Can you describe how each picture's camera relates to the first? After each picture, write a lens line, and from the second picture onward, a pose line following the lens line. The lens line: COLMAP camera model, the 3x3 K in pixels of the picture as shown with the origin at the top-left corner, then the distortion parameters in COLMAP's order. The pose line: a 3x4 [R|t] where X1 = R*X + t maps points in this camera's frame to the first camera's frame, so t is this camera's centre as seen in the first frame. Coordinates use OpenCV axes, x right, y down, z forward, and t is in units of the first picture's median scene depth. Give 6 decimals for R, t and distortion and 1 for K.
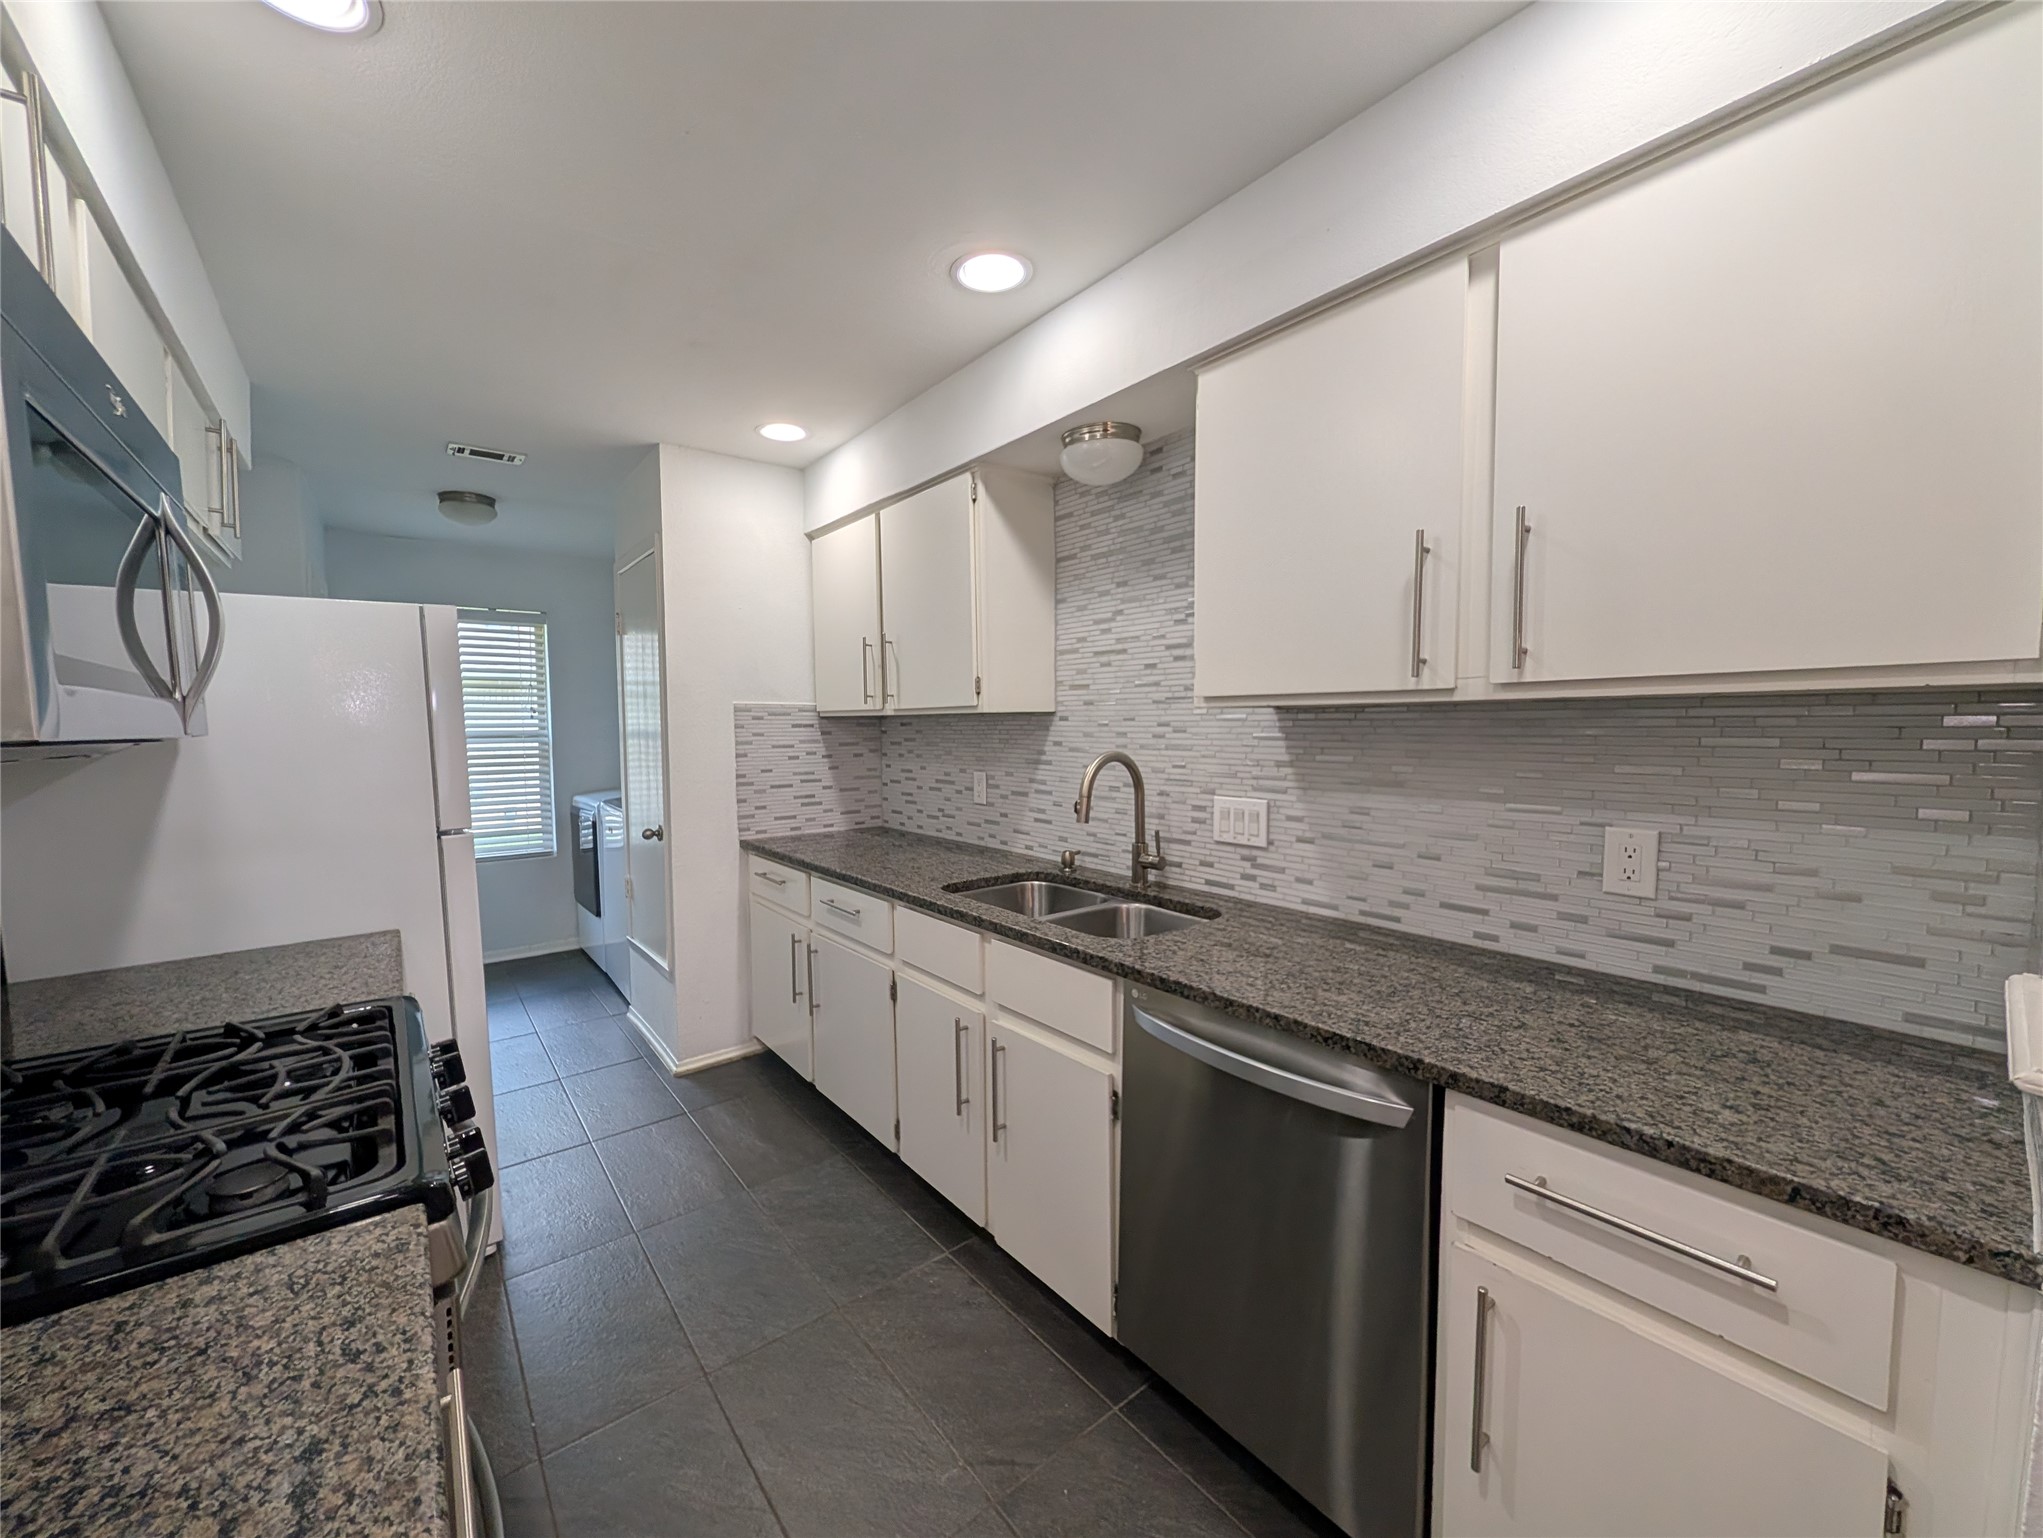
lens RADIAL K [[793.7, 0, 1015.5], [0, 793.7, 774.4], [0, 0, 1]] dist [0.000834, -0.000711]
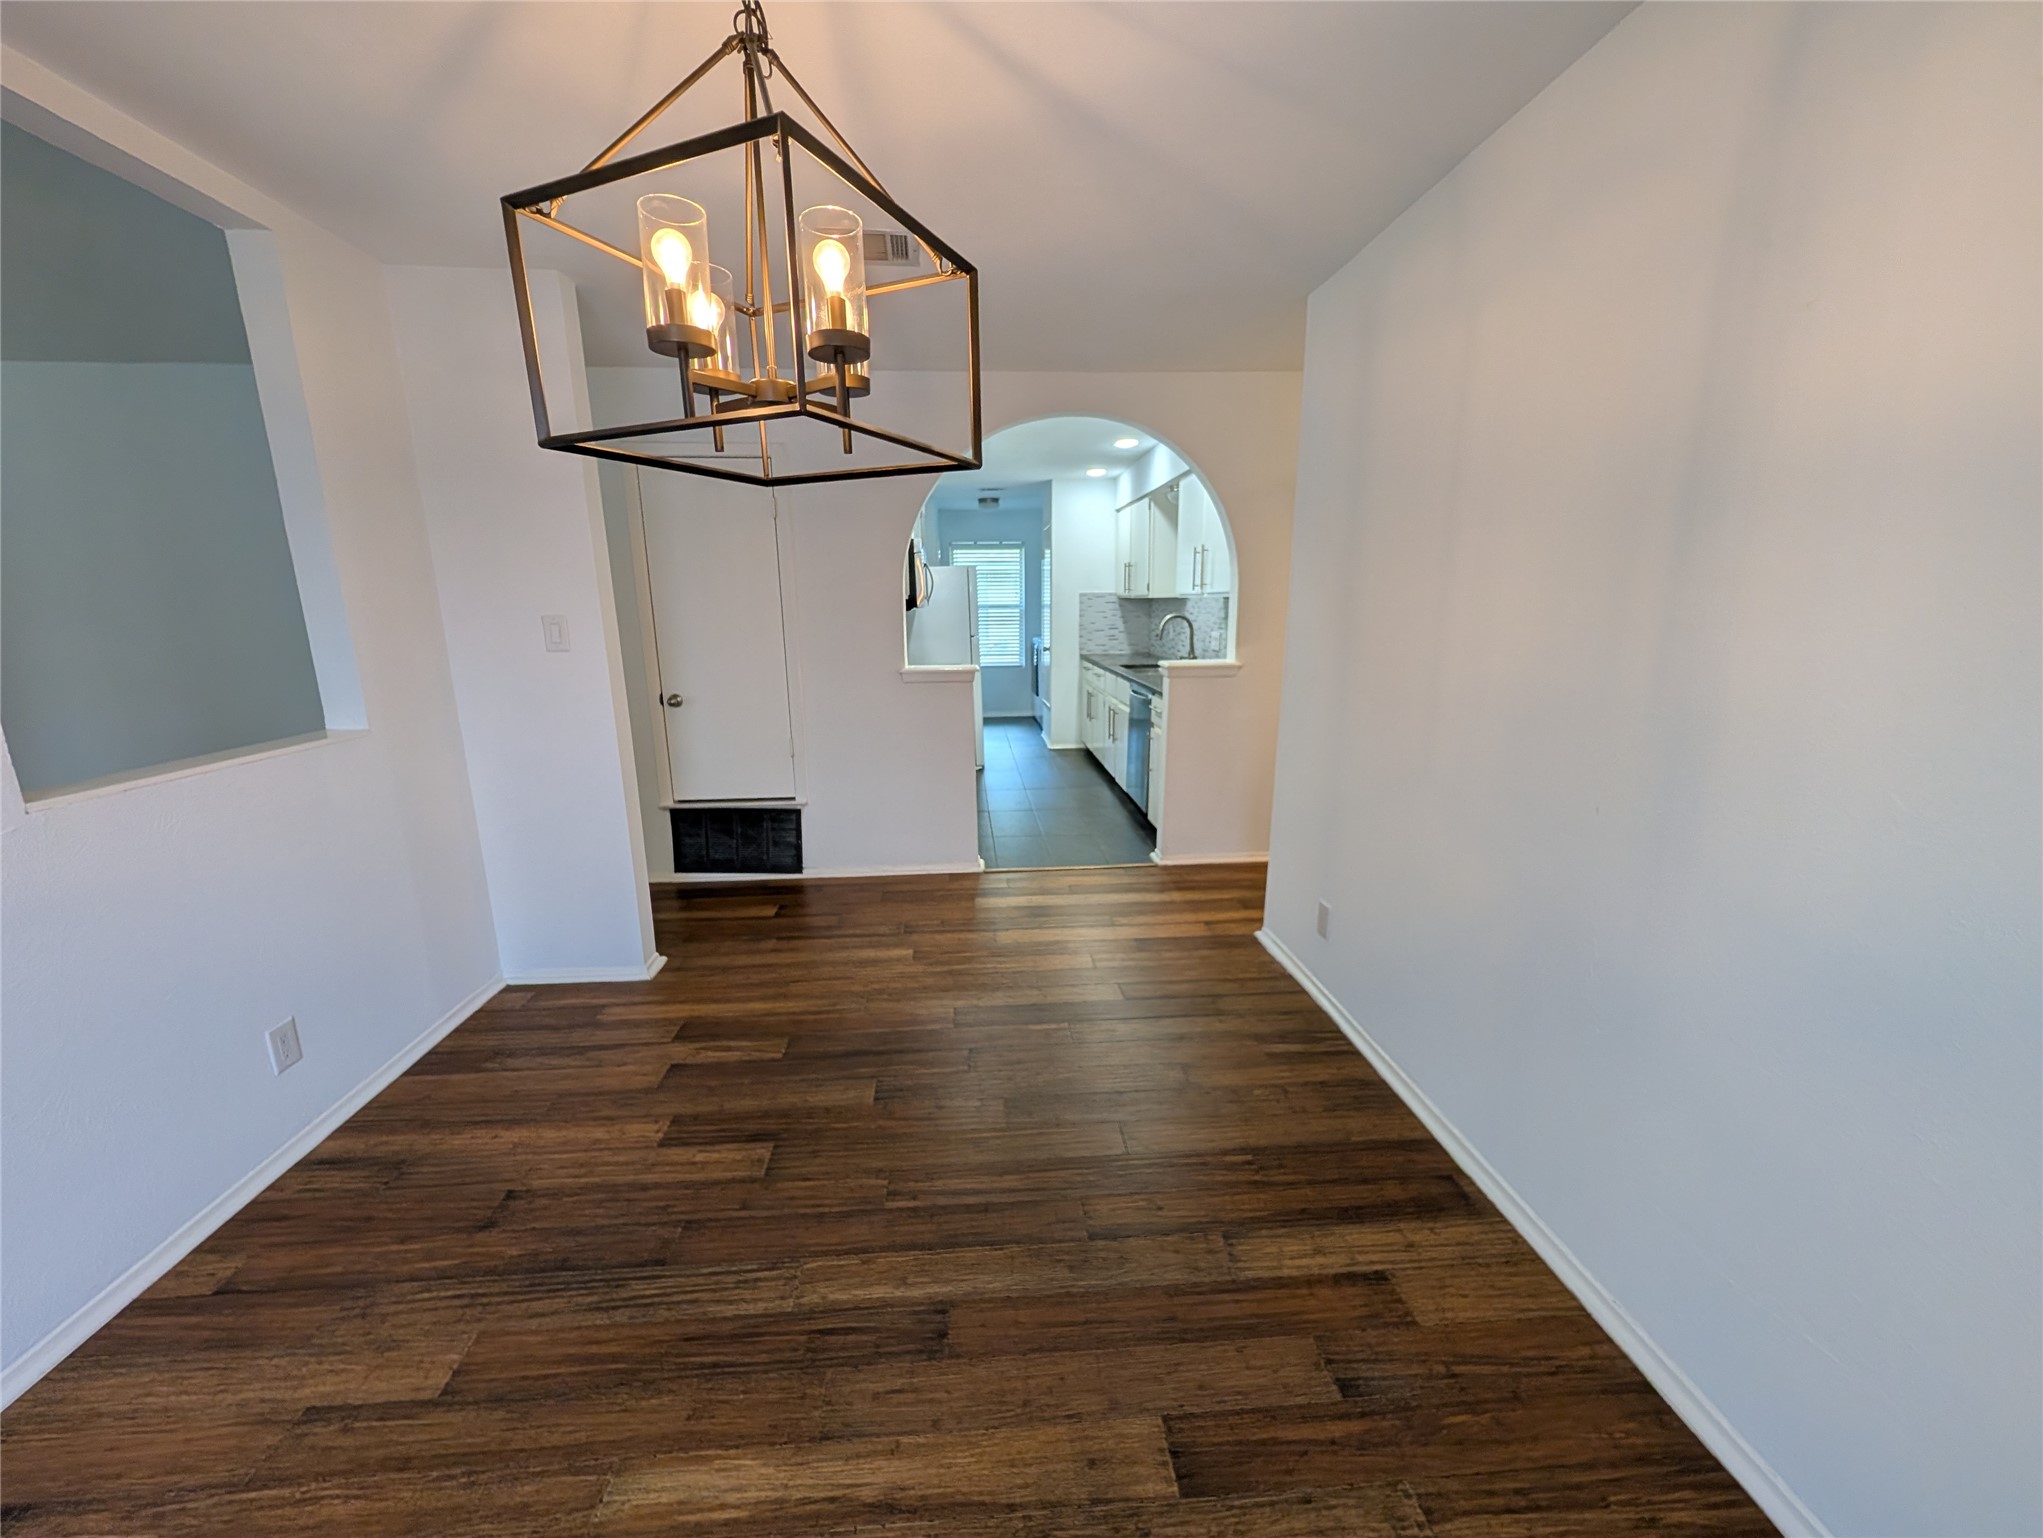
lens RADIAL K [[793.7, 0, 1015.5], [0, 793.7, 774.4], [0, 0, 1]] dist [0.000834, -0.000711]
pose [[0.824965, 0.118436, -0.552635, 1.156800], [-0.029600, 0.985509, 0.167019, 0.070913], [0.564408, -0.121427, 0.816516, -1.453148]]
